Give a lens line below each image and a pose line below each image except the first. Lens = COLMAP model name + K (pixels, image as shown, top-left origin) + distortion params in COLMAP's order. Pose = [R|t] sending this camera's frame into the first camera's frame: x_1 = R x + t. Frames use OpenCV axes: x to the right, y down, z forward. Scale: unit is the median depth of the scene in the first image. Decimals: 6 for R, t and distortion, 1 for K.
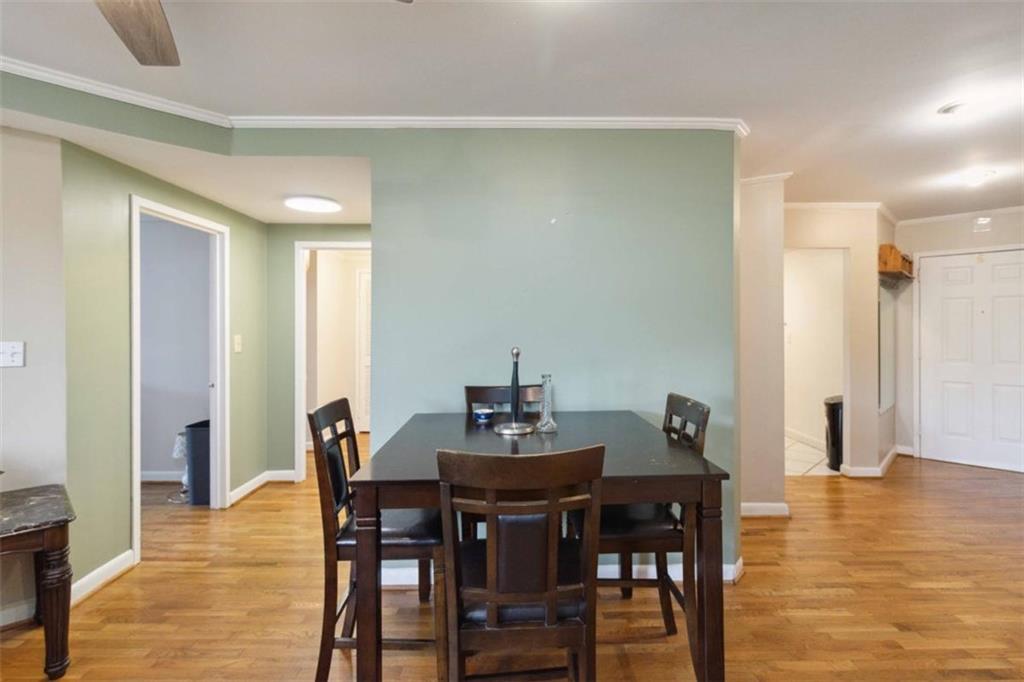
lens RADIAL K [[511.5, 0, 513.8], [0, 511.5, 331.4], [0, 0, 1]] dist [0.013487, 0.000359]
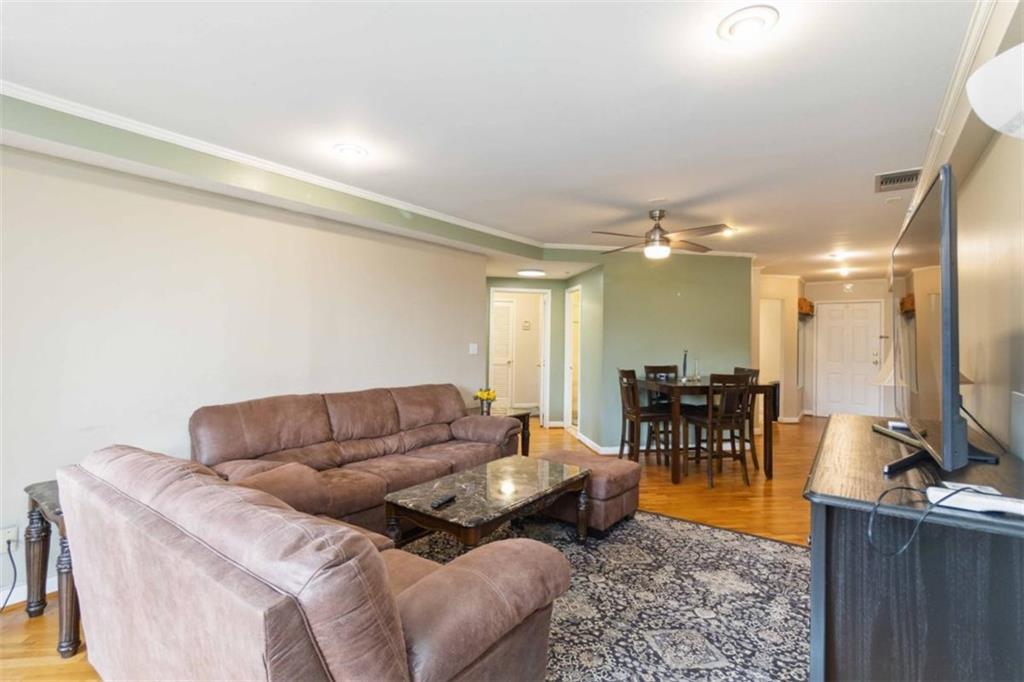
lens RADIAL K [[491.4, 0, 517.9], [0, 491.4, 334.2], [0, 0, 1]] dist [0.004102, -0.000176]
pose [[0.990519, 0.020121, 0.135896, -0.487475], [-0.018443, 0.999737, -0.013597, 0.004846], [-0.136134, 0.010961, 0.990630, -0.566619]]
